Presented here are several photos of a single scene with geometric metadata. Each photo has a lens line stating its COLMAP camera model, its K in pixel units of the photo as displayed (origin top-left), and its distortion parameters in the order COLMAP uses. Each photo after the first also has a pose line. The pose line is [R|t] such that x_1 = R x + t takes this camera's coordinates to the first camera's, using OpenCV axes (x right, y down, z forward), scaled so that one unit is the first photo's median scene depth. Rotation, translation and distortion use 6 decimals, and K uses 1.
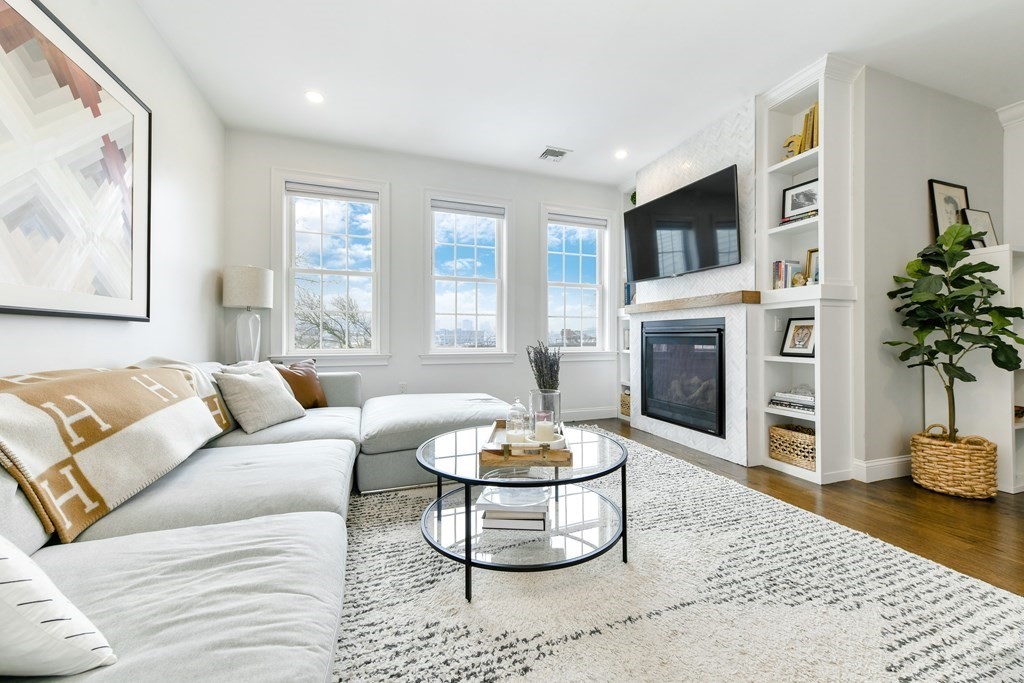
lens RADIAL K [[403.7, 0, 514.3], [0, 403.7, 334.1], [0, 0, 1]] dist [0.011824, 0.000026]
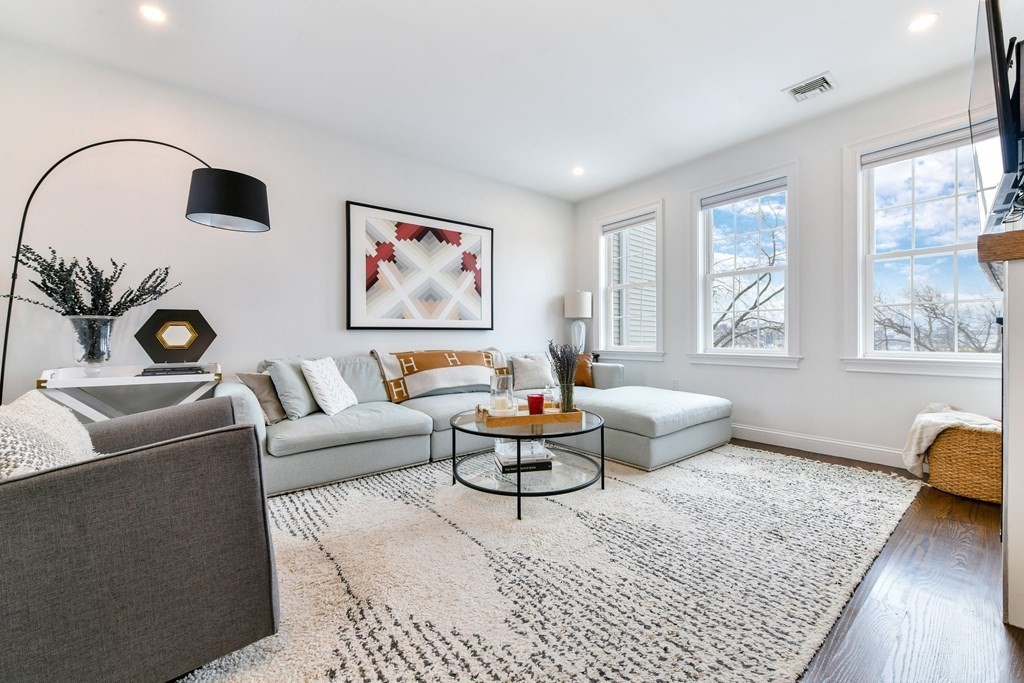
lens RADIAL K [[411.9, 0, 531.4], [0, 411.9, 335.6], [0, 0, 1]] dist [0.001667, -0.000014]
pose [[0.329826, -0.006195, -0.944021, 1.400955], [0.010241, 0.999943, -0.002984, 0.007607], [0.943986, -0.008684, 0.329871, 0.596031]]
